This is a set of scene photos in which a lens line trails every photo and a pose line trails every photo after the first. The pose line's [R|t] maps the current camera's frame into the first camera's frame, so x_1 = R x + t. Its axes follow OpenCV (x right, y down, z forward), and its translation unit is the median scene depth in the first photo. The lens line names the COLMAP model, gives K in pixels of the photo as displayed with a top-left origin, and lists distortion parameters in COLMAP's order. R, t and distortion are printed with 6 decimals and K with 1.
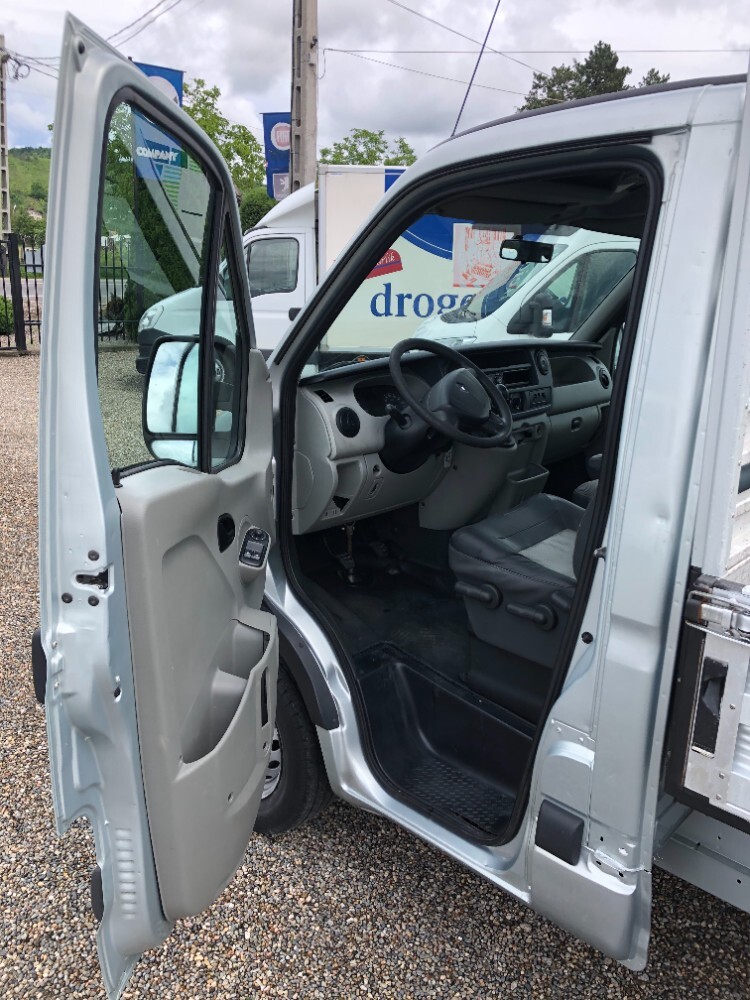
lens RADIAL K [[821.1, 0, 375.0], [0, 821.1, 500.0], [0, 0, 1]] dist [0.010383, -0.007697]
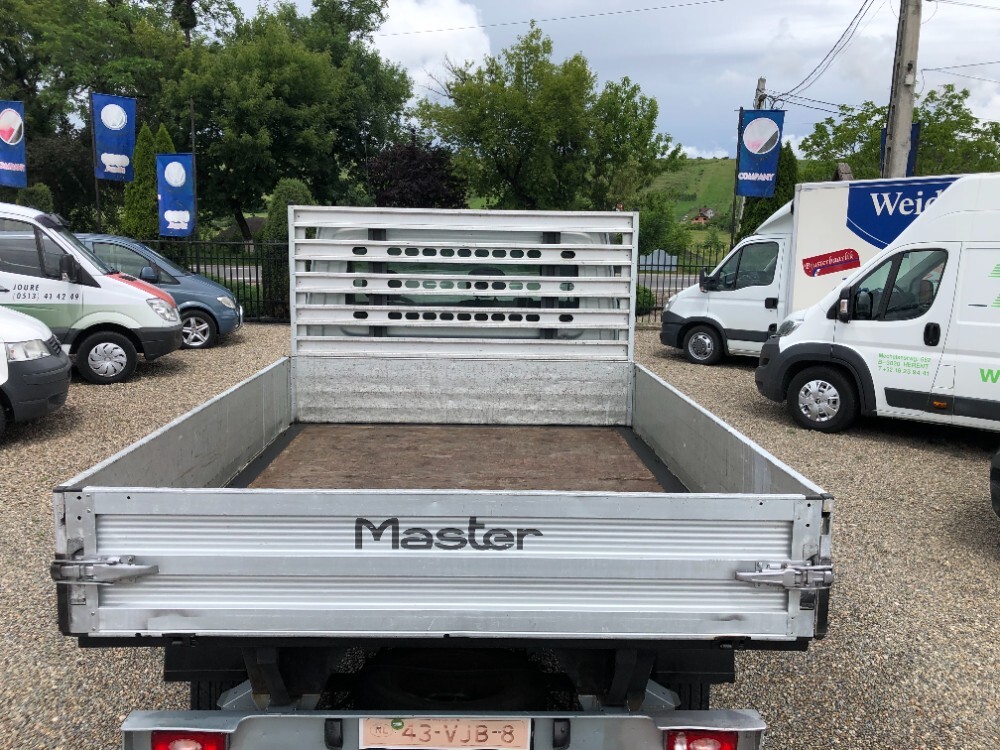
lens RADIAL K [[821.1, 0, 500.0], [0, 821.1, 375.0], [0, 0, 1]] dist [0.010383, -0.007697]
pose [[0.698385, 0.089056, -0.710160, 0.363489], [-0.188345, 0.980124, -0.062312, 0.021717], [0.690495, 0.177273, 0.701278, -0.080190]]
